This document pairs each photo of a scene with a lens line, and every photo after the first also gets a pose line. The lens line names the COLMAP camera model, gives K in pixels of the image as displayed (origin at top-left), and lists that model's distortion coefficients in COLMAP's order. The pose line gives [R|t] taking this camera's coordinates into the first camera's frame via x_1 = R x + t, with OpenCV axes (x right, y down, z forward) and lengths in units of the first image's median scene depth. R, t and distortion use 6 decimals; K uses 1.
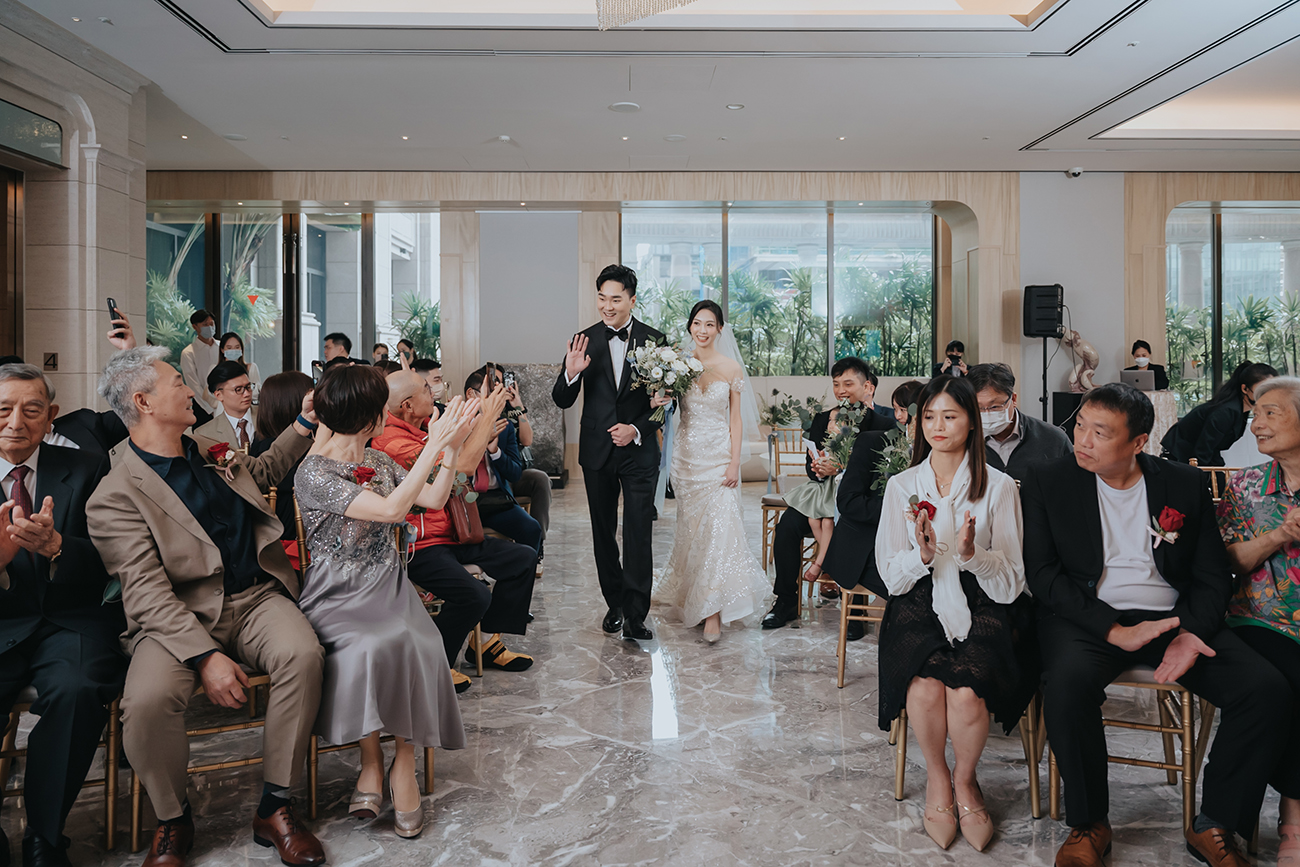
lens RADIAL K [[926.9, 0, 652.3], [0, 926.9, 367.3], [0, 0, 1]] dist [-0.006959, -0.000658]
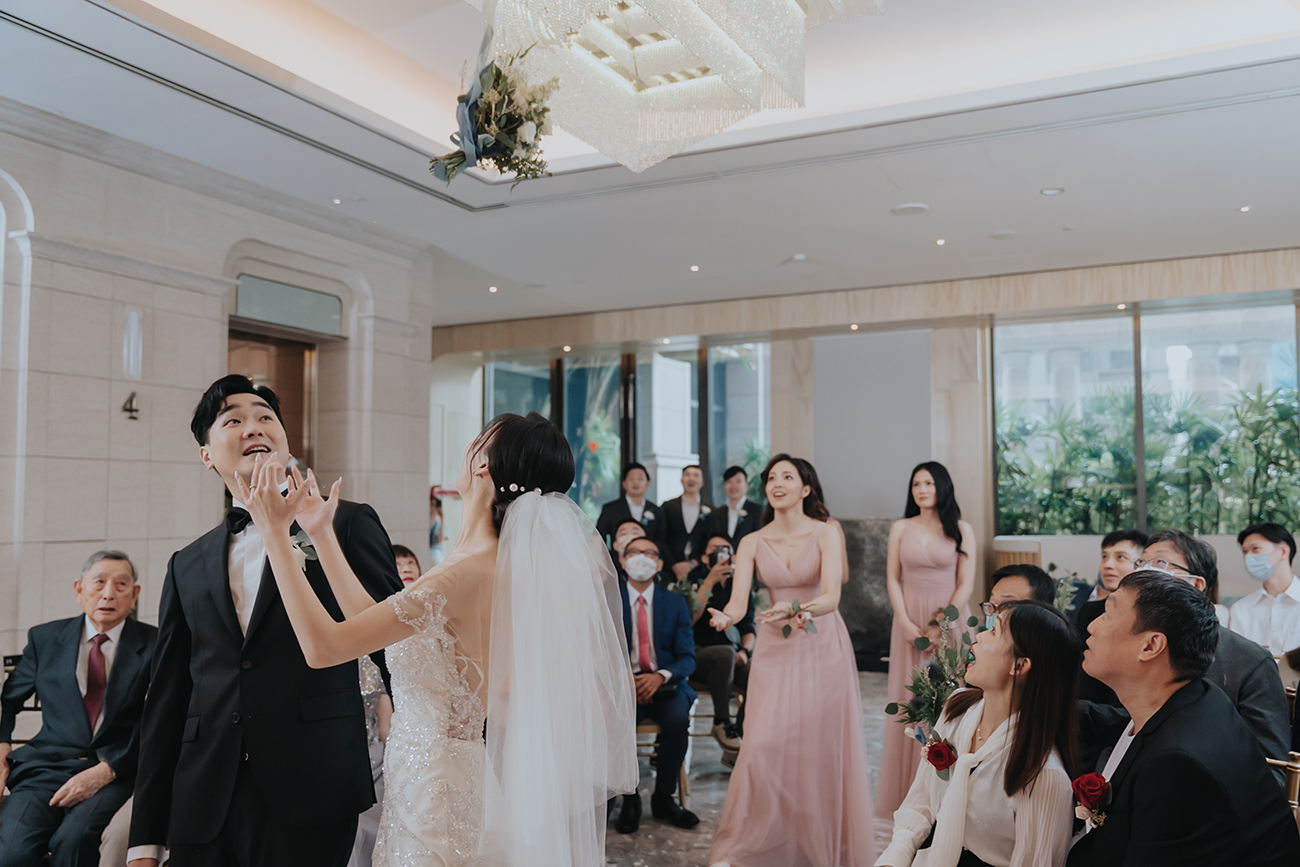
lens RADIAL K [[1108.4, 0, 650.0], [0, 1108.4, 433.5], [0, 0, 1]] dist [-0.001051, 0.000084]
pose [[0.889986, -0.032552, -0.454825, 0.232009], [0.002651, 0.997801, -0.066224, -0.020207], [0.455981, 0.057733, 0.888115, 0.036902]]
